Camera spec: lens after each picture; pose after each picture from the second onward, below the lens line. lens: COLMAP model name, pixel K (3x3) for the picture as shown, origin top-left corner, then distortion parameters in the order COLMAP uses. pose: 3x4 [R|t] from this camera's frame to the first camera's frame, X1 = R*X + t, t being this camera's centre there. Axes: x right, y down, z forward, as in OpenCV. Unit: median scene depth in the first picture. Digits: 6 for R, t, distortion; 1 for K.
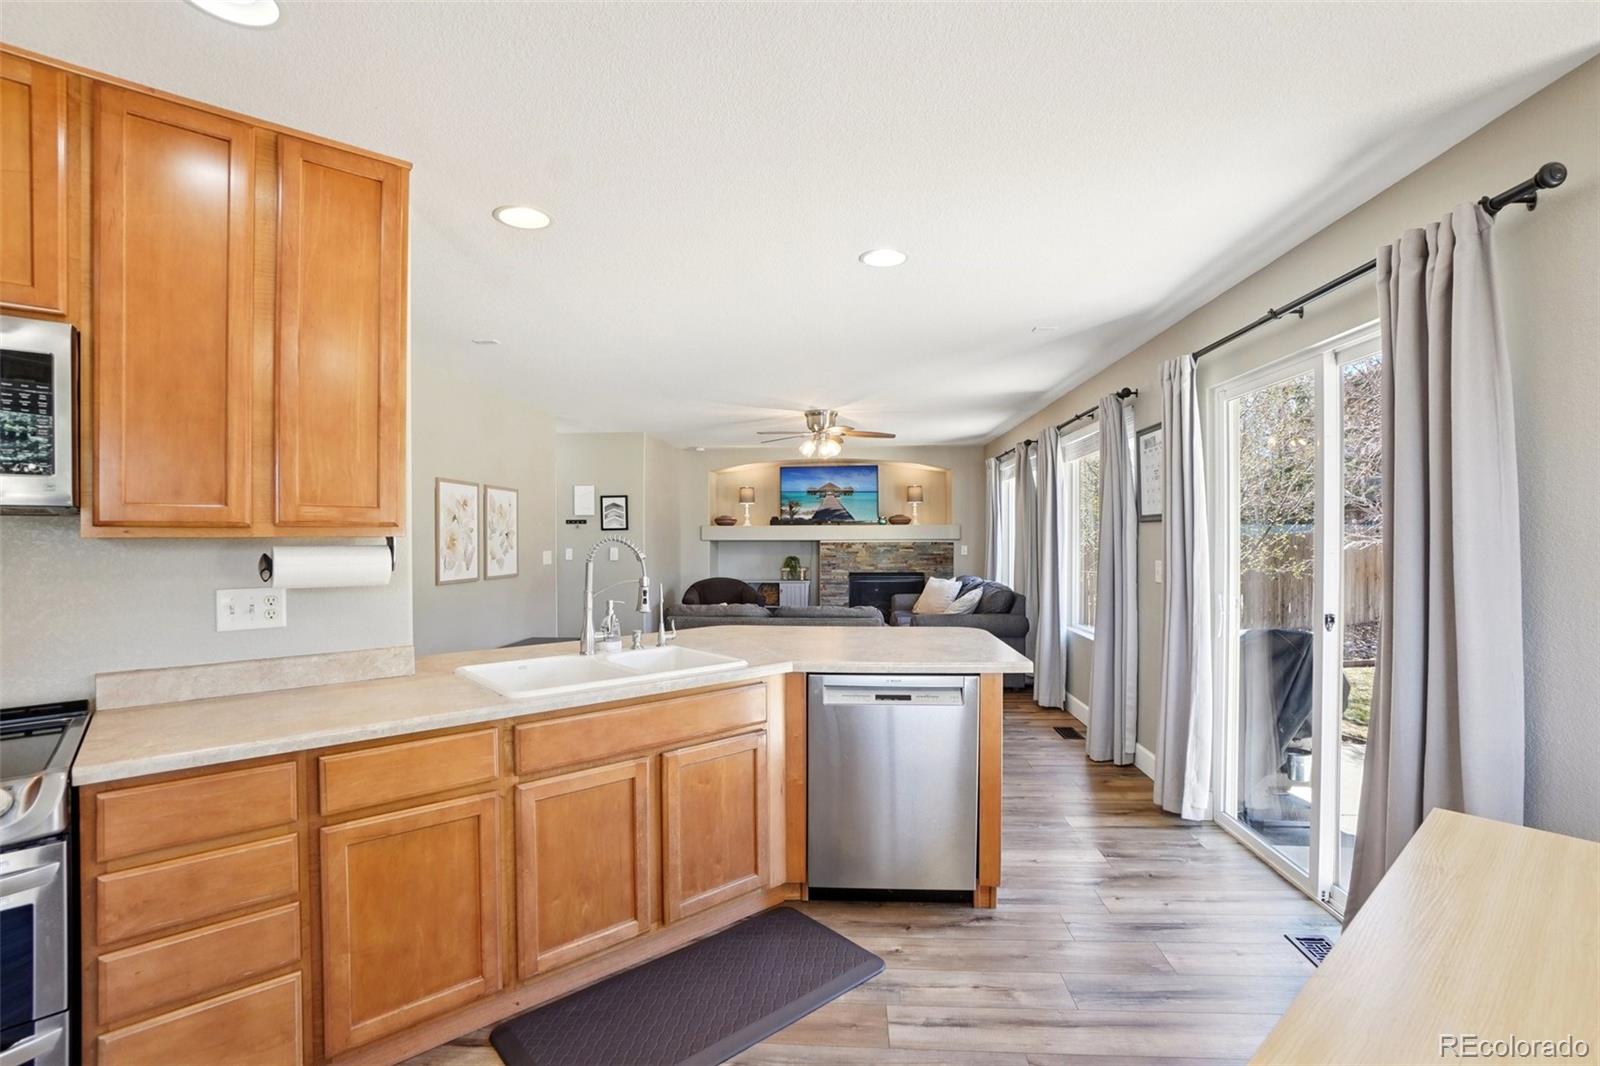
lens RADIAL K [[751.1, 0, 807.4], [0, 751.1, 537.5], [0, 0, 1]] dist [-0.051594, 0.017353]
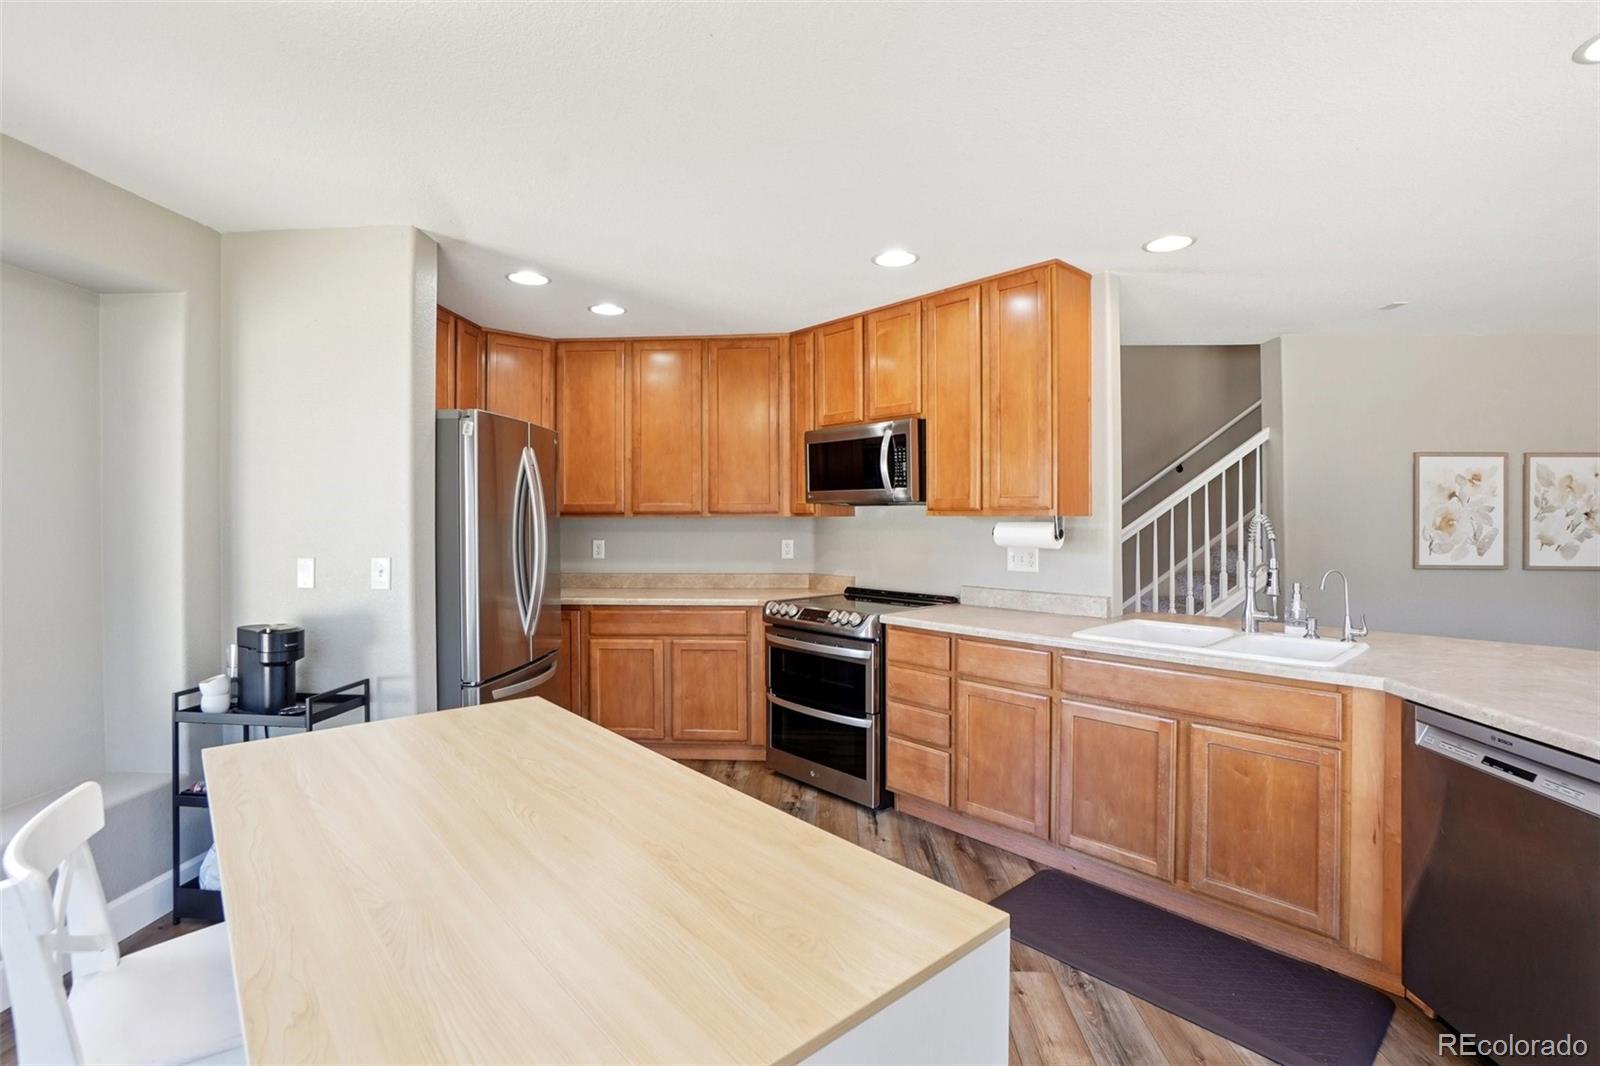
lens RADIAL K [[751.1, 0, 792.3], [0, 751.1, 515.8], [0, 0, 1]] dist [-0.051594, 0.017353]
pose [[-0.006358, 0.003848, -0.999972, 0.304107], [-0.003604, 0.999986, 0.003871, -0.001660], [0.999973, 0.003628, -0.006344, 0.159870]]
